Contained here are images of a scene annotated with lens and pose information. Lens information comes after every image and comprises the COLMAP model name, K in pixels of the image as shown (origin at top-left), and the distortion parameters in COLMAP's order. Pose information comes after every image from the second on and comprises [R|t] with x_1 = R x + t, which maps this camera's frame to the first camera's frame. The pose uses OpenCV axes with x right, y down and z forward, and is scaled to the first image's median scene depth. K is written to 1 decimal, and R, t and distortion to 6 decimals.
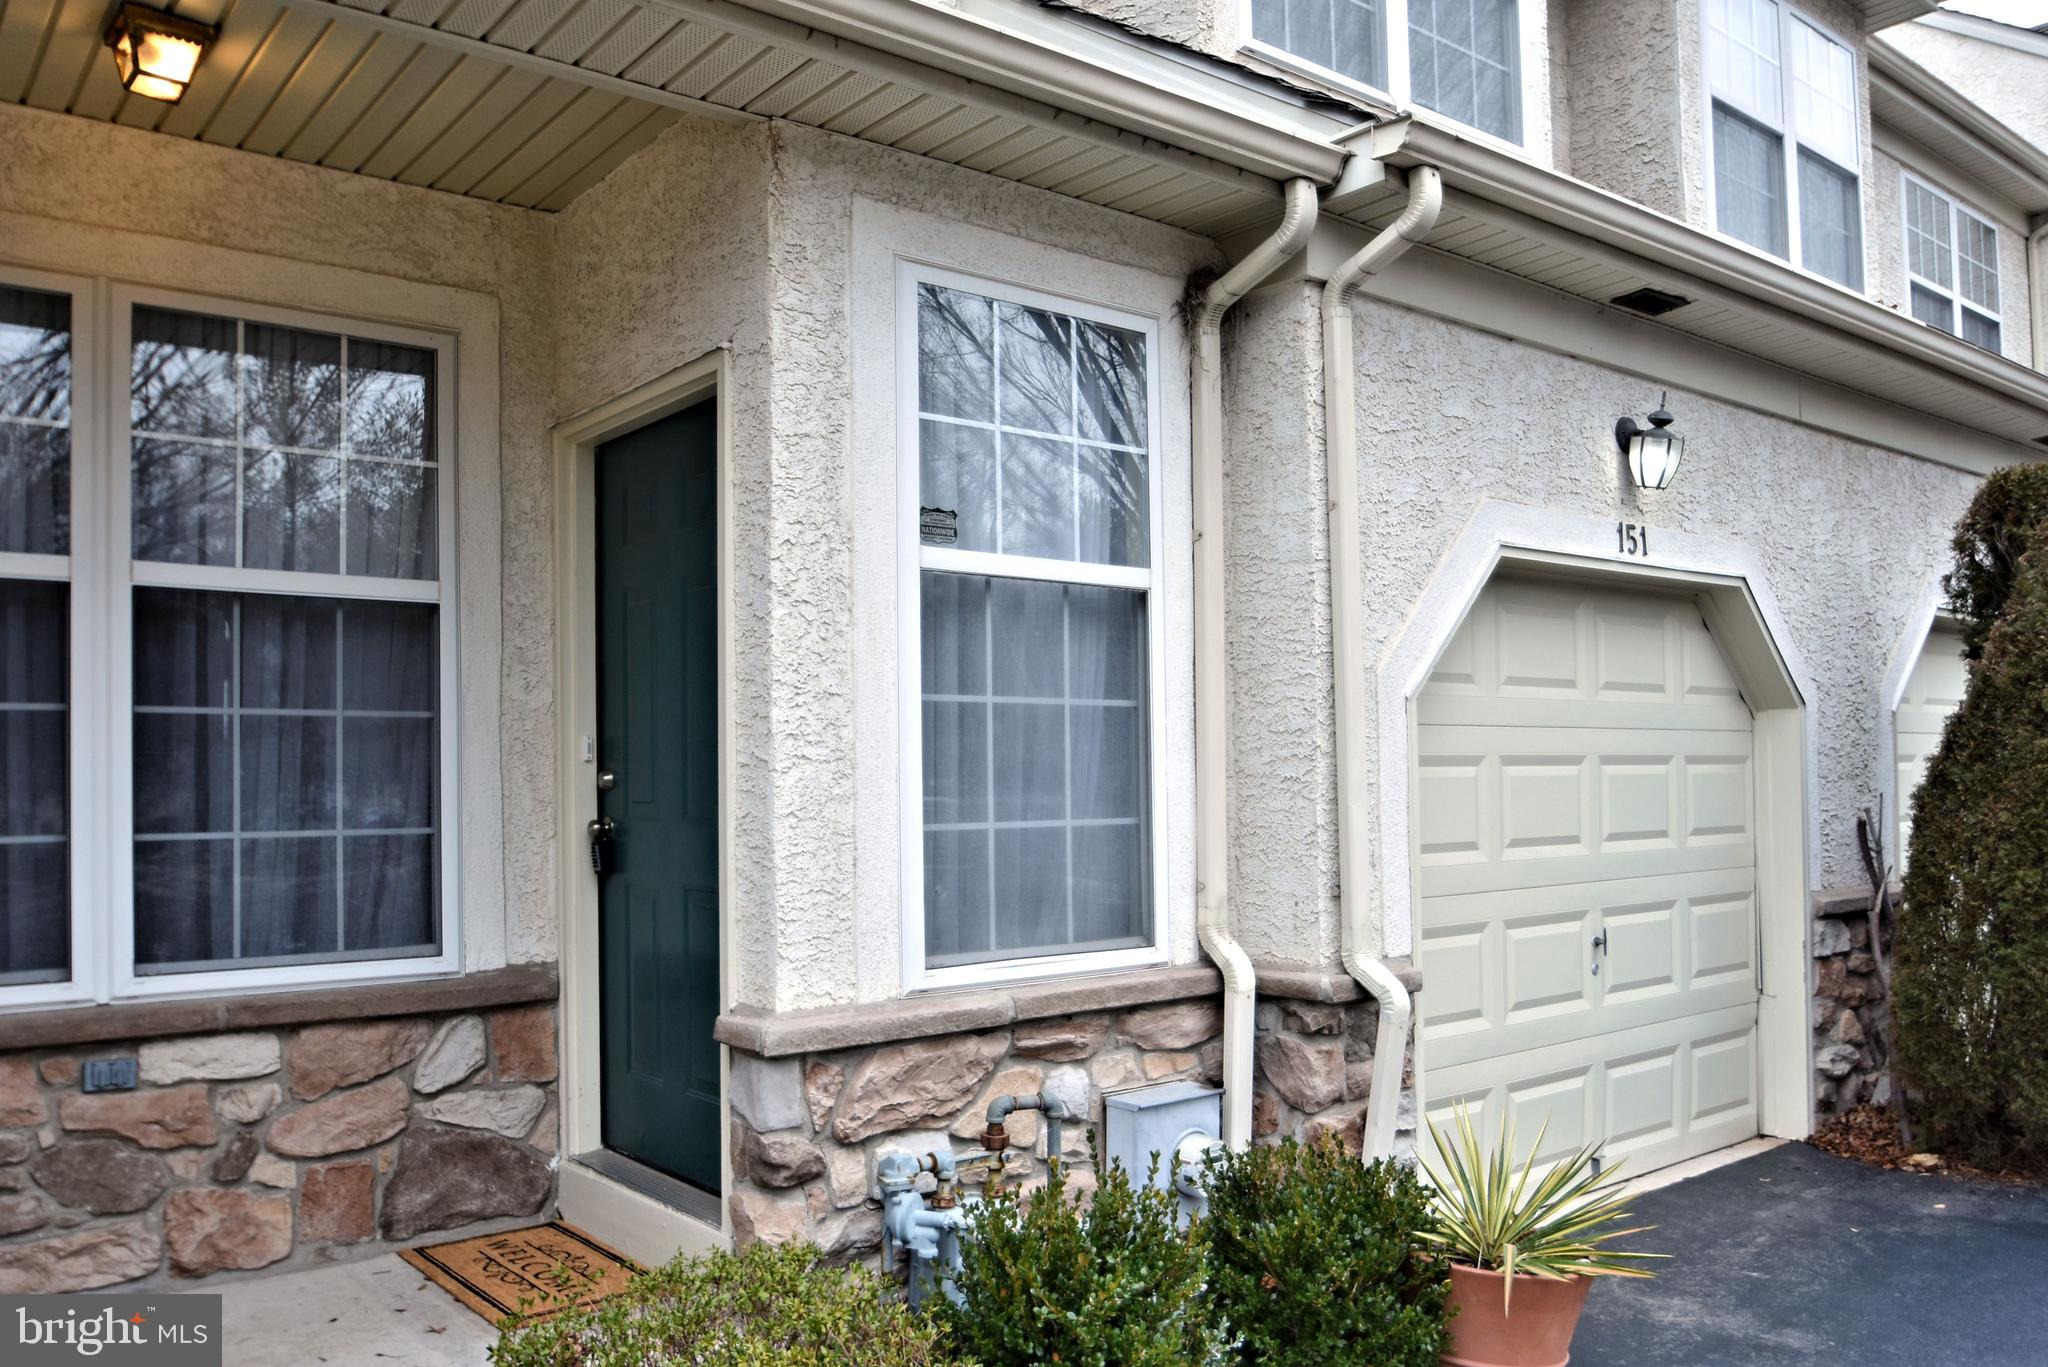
lens RADIAL K [[1573.4, 0, 976.1], [0, 1573.4, 741.1], [0, 0, 1]] dist [-0.043541, -0.003634]
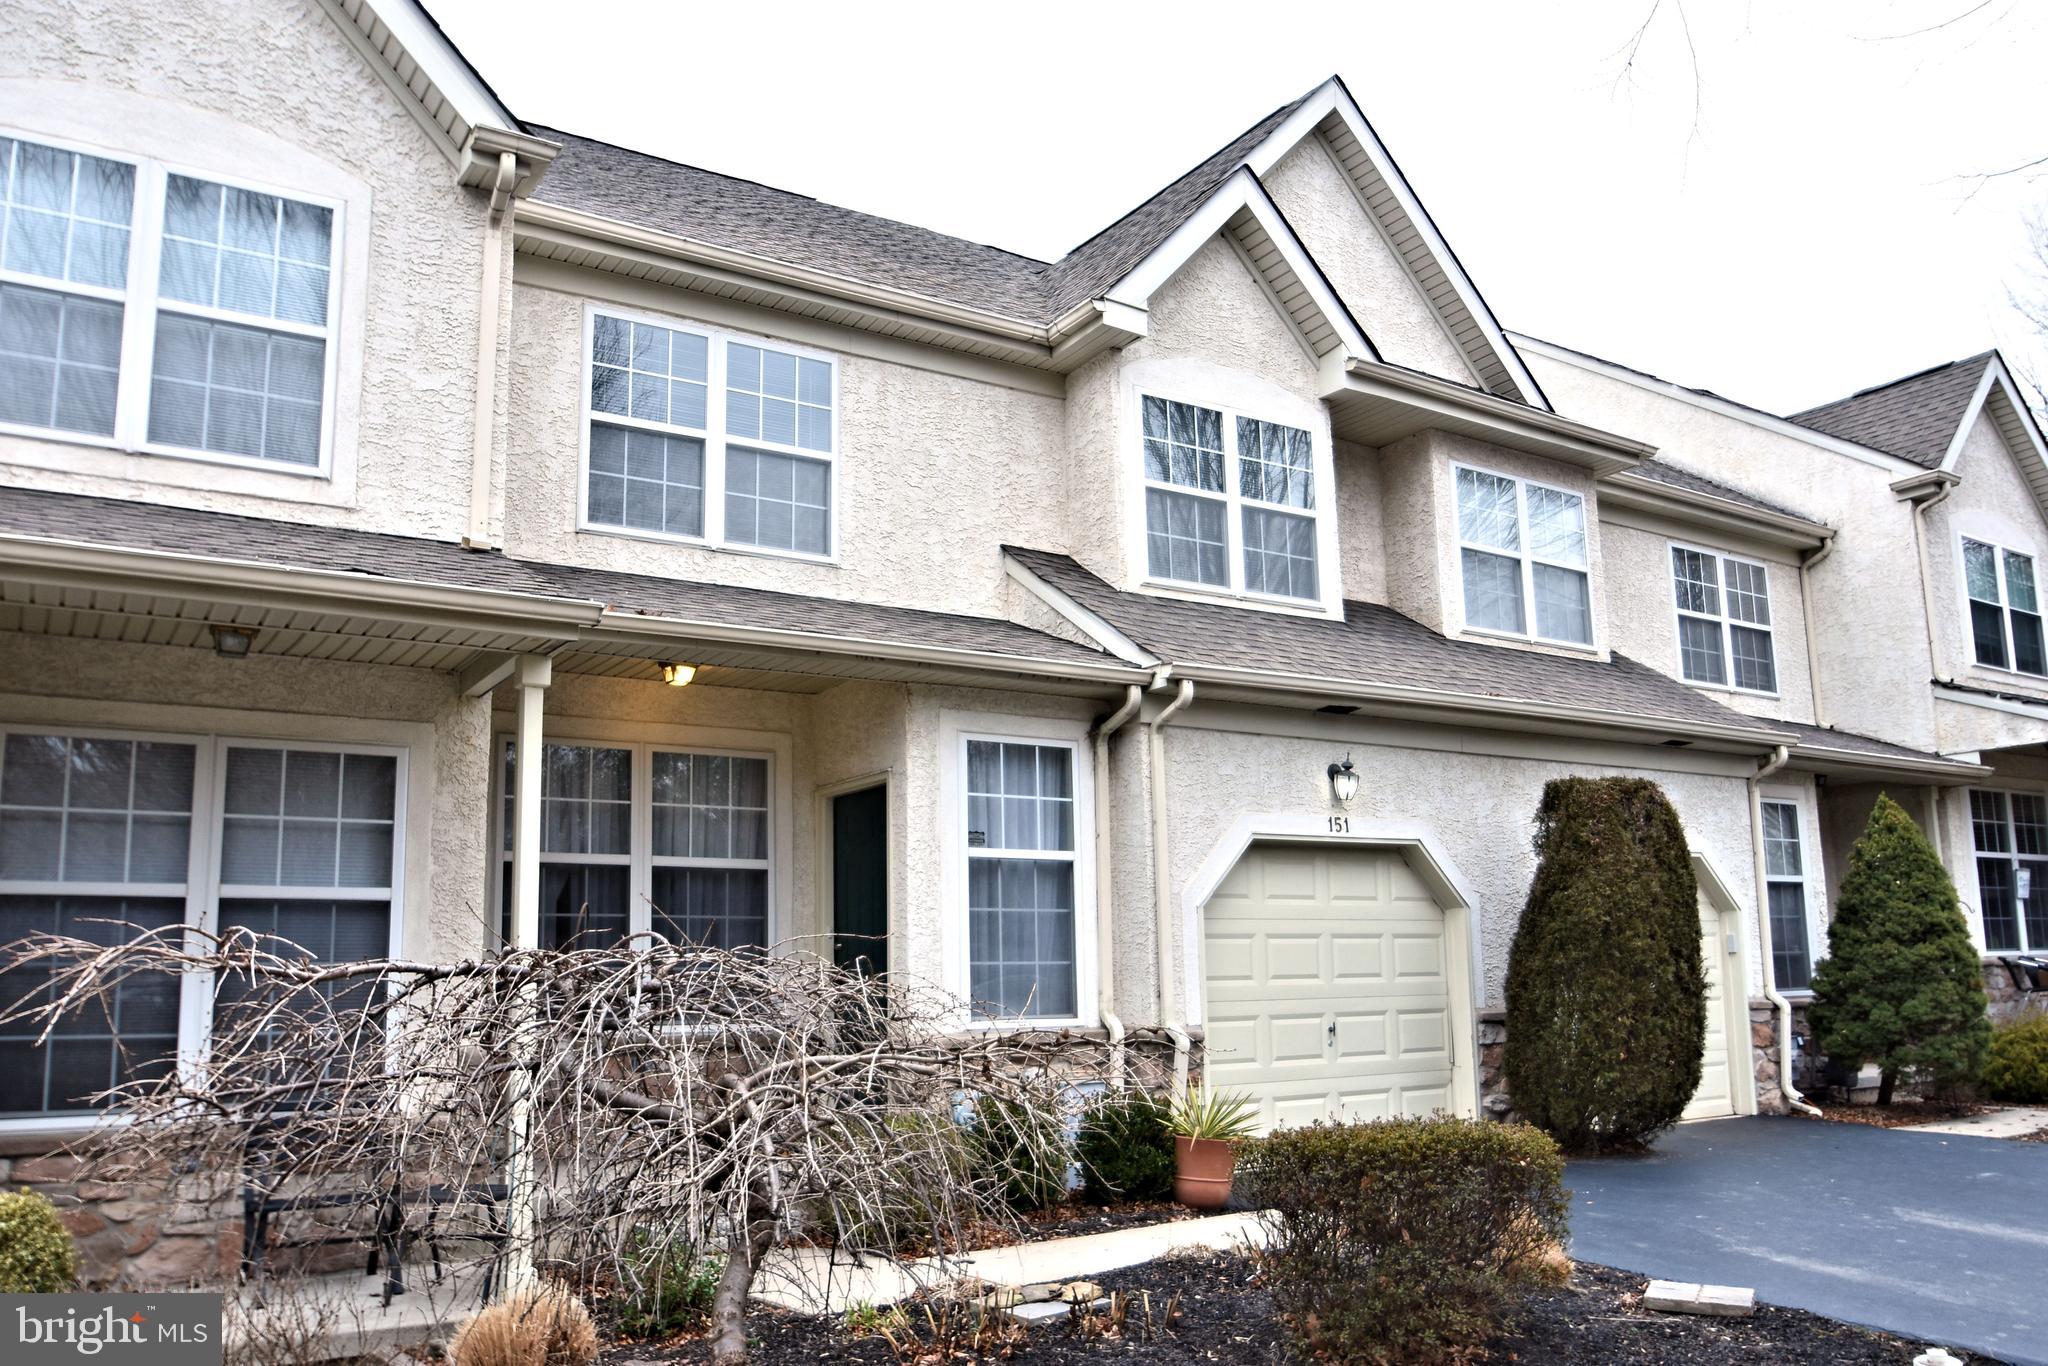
lens RADIAL K [[1573.4, 0, 976.1], [0, 1573.4, 740.6], [0, 0, 1]] dist [-0.043541, -0.003634]
pose [[0.993722, -0.019895, -0.110093, 0.222200], [0.005994, 0.992115, -0.125191, 0.015765], [0.111715, 0.123745, 0.986005, -1.281552]]
